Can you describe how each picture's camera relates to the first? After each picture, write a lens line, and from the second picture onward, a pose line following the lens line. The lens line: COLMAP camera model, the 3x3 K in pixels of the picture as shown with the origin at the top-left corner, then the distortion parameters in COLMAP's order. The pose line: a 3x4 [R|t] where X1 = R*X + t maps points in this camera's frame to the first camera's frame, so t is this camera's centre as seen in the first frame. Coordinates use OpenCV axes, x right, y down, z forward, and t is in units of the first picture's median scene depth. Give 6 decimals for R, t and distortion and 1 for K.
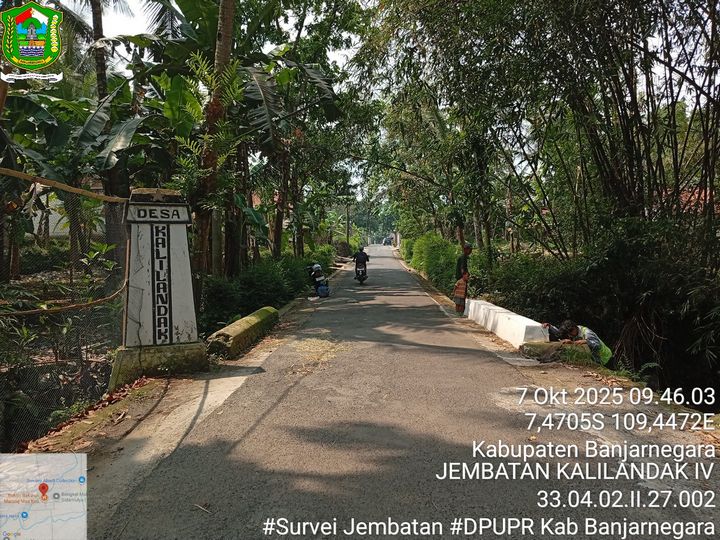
lens RADIAL K [[552.9, 0, 356.0], [0, 552.9, 270.6], [0, 0, 1]] dist [0.021688, -0.044093]
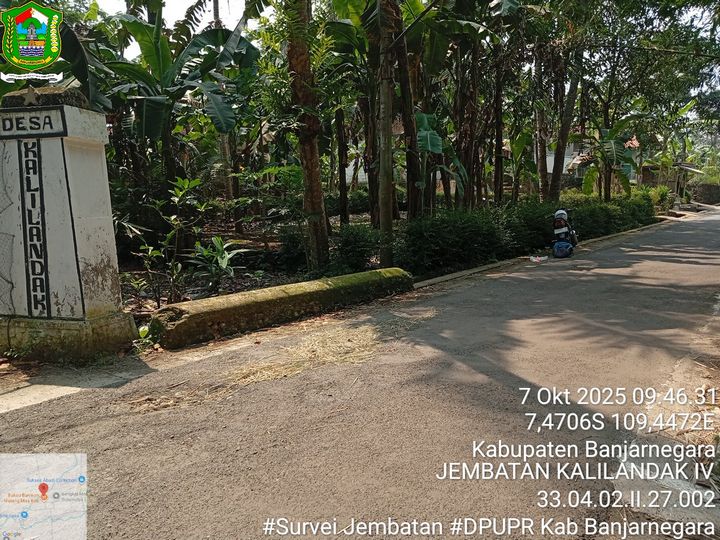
lens RADIAL K [[552.9, 0, 360.0], [0, 552.9, 268.0], [0, 0, 1]] dist [0.021688, -0.044093]
pose [[0.805380, 0.074327, -0.588081, 0.309630], [-0.021618, 0.995130, 0.096168, -0.001605], [0.592365, -0.064738, 0.803065, 0.574434]]
